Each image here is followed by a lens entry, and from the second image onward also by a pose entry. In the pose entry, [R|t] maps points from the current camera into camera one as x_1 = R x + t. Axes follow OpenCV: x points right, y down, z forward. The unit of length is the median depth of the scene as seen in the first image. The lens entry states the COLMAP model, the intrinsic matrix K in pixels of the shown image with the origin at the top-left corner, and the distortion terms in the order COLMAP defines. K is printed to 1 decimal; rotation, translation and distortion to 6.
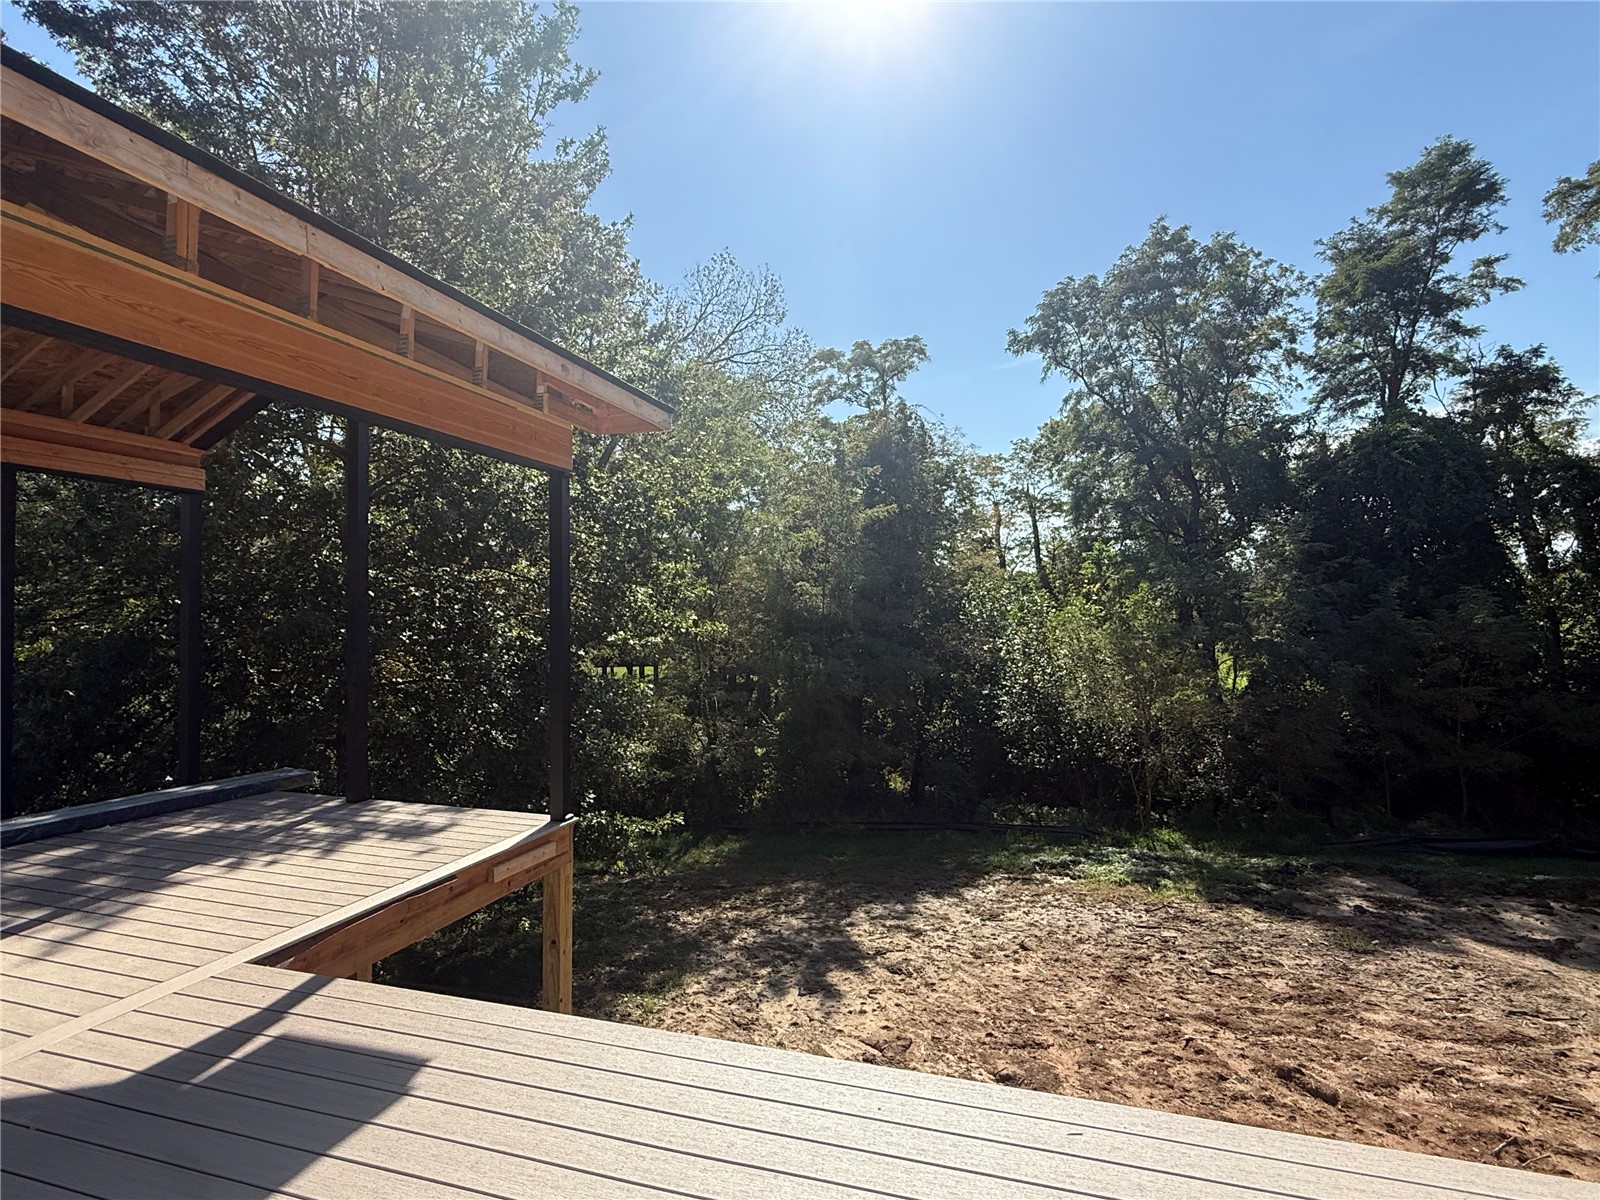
lens RADIAL K [[831.2, 0, 800.0], [0, 831.2, 600.0], [0, 0, 1]] dist [-0.013932, -0.000063]
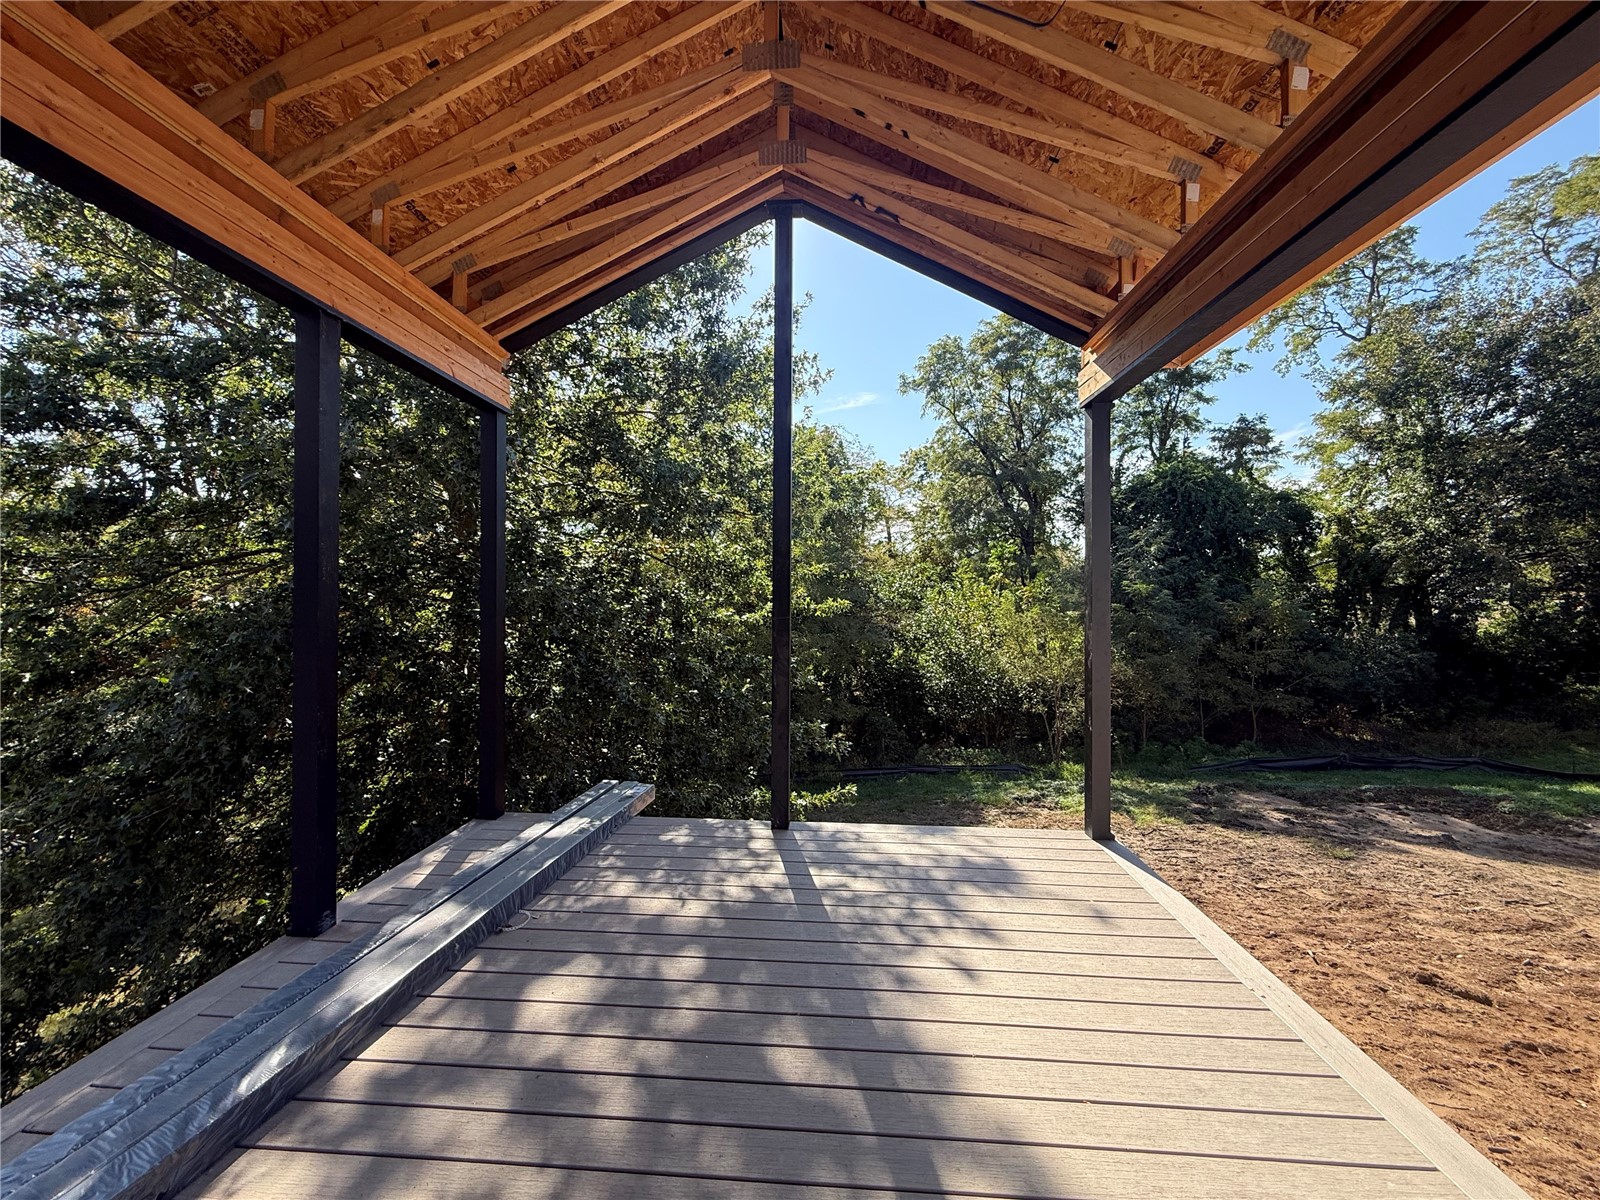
lens RADIAL K [[635.0, 0, 800.0], [0, 635.0, 600.0], [0, 0, 1]] dist [-0.001571, -0.000282]
pose [[0.970977, 0.001626, 0.239168, -0.329656], [-0.006043, 0.999824, 0.017734, 0.010302], [-0.239097, -0.018664, 0.970816, 0.218894]]
